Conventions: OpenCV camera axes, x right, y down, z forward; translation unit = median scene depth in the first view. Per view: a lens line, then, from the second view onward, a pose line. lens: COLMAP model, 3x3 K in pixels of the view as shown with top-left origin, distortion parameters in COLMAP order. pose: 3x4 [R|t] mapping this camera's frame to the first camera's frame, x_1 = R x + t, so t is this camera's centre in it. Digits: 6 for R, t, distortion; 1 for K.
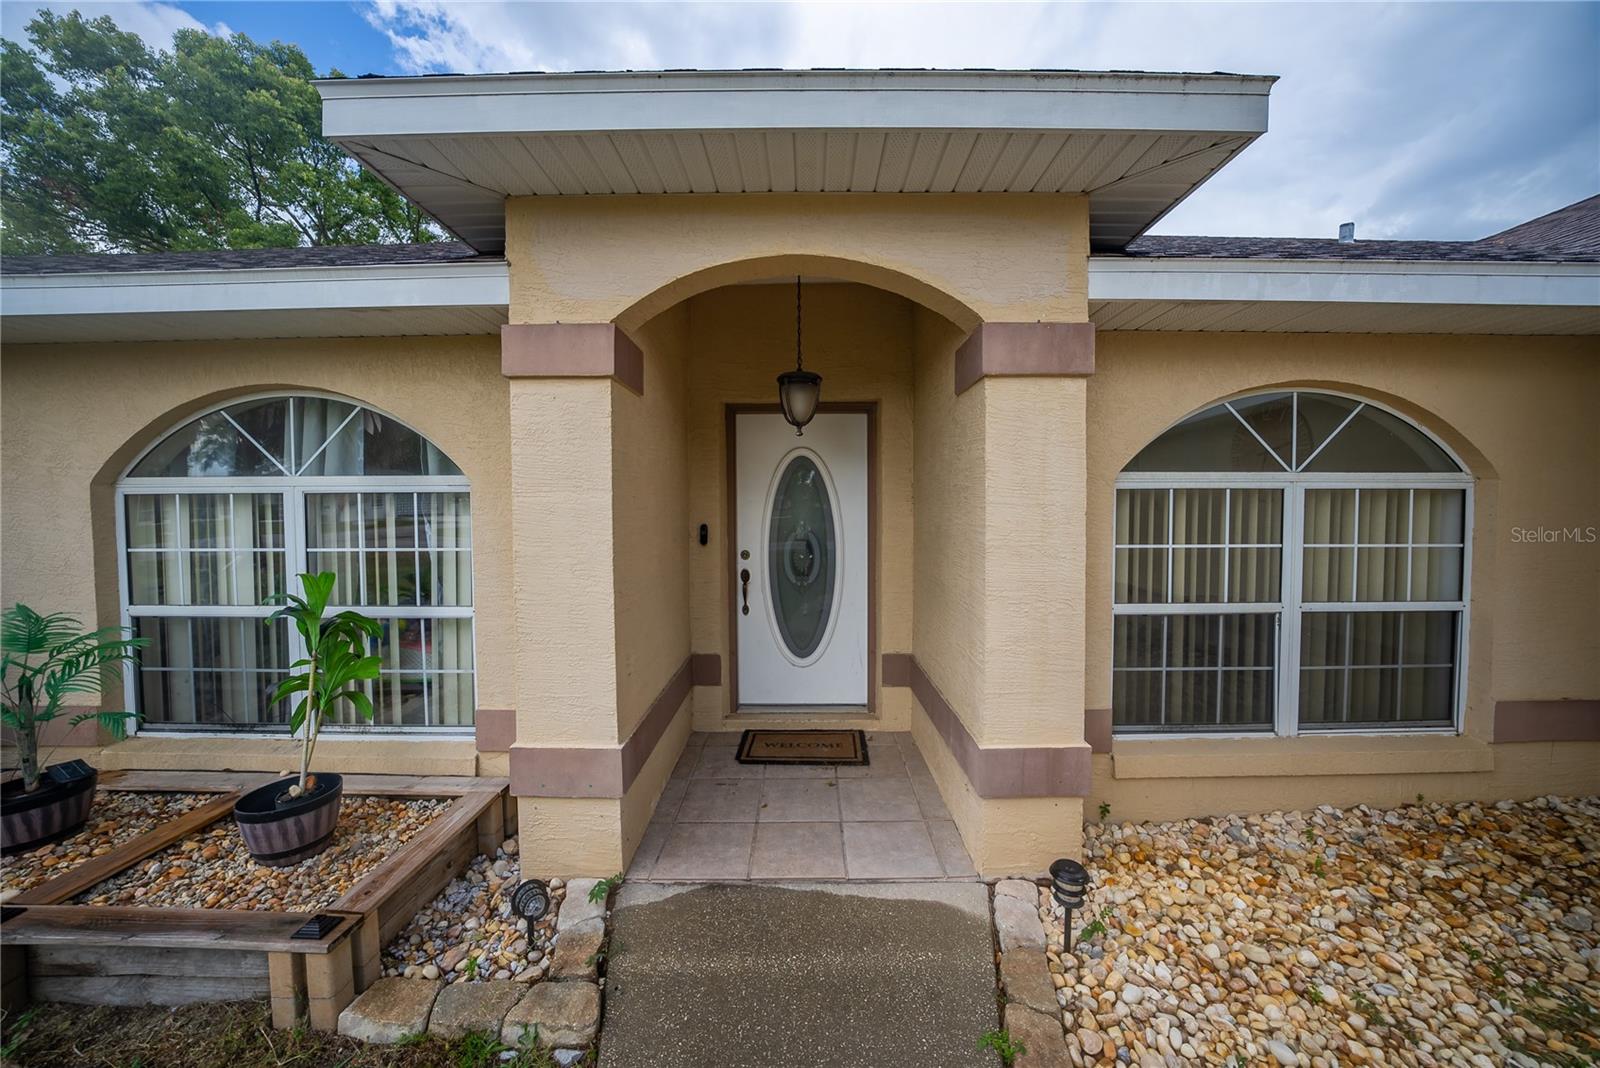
lens RADIAL K [[558.7, 0, 801.7], [0, 558.7, 530.9], [0, 0, 1]] dist [-0.022004, 0.001499]
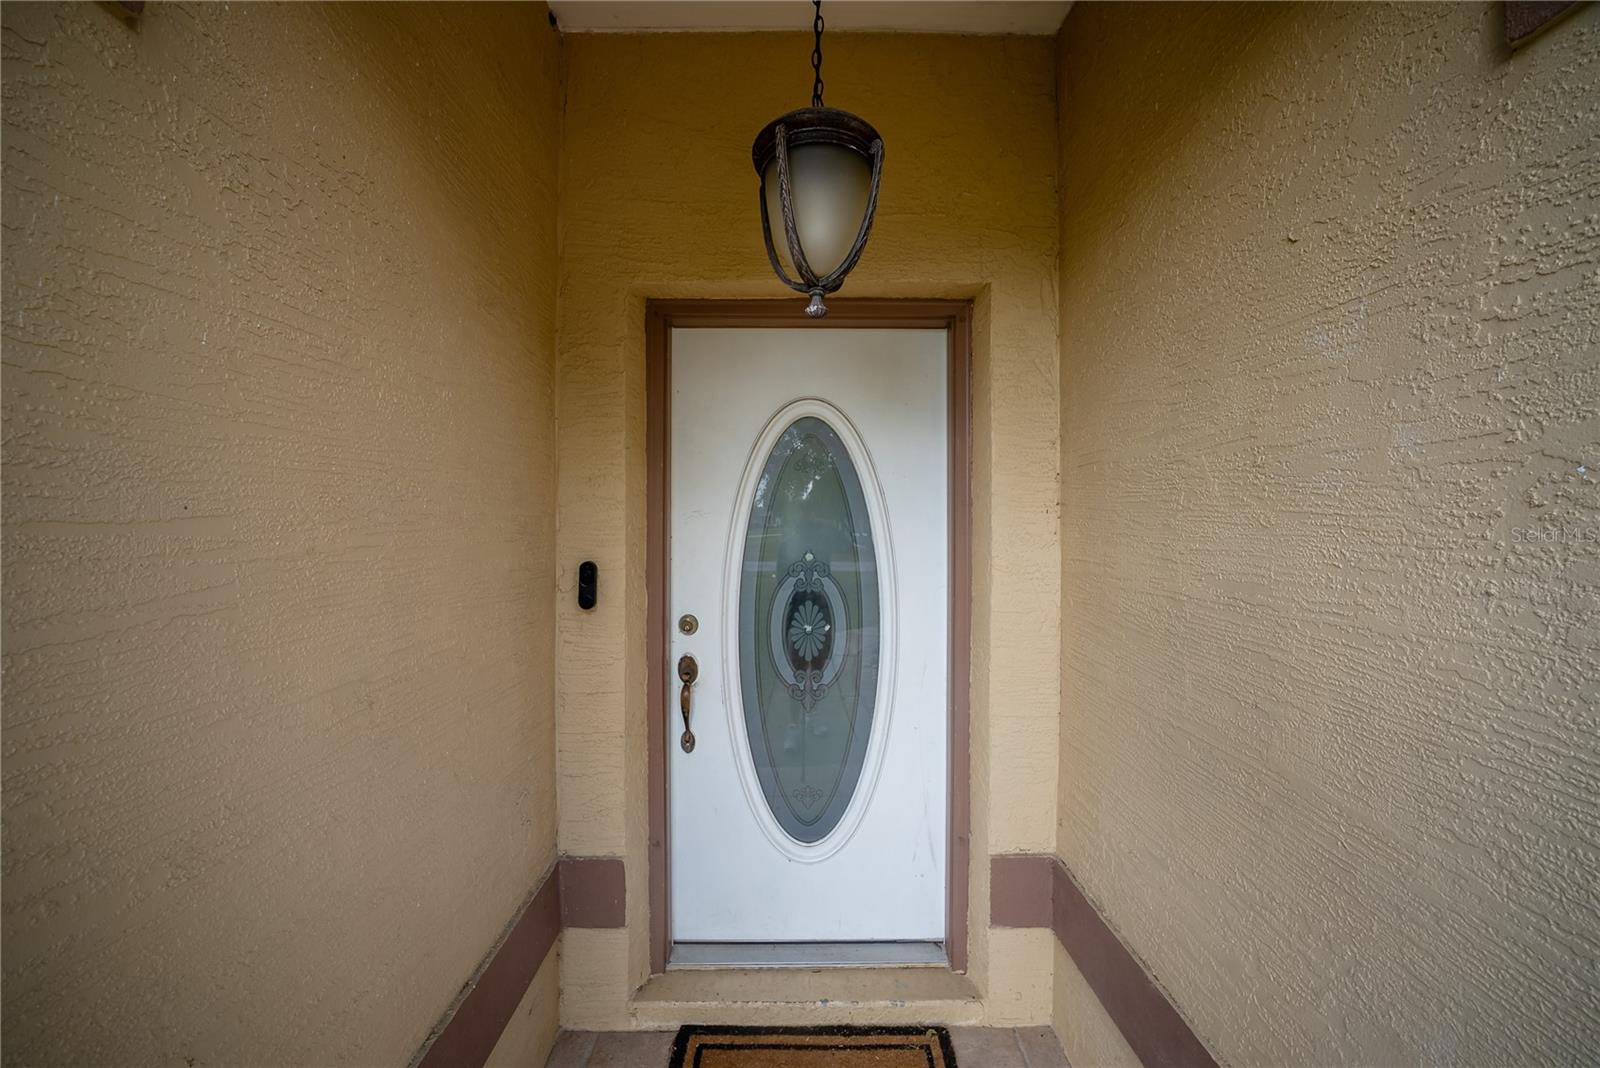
lens RADIAL K [[558.7, 0, 803.9], [0, 558.7, 536.3], [0, 0, 1]] dist [-0.022004, 0.001499]
pose [[0.999753, 0.006560, 0.021247, -0.014517], [-0.005923, 0.999535, -0.029926, -0.018768], [-0.021433, 0.029793, 0.999326, 0.542585]]
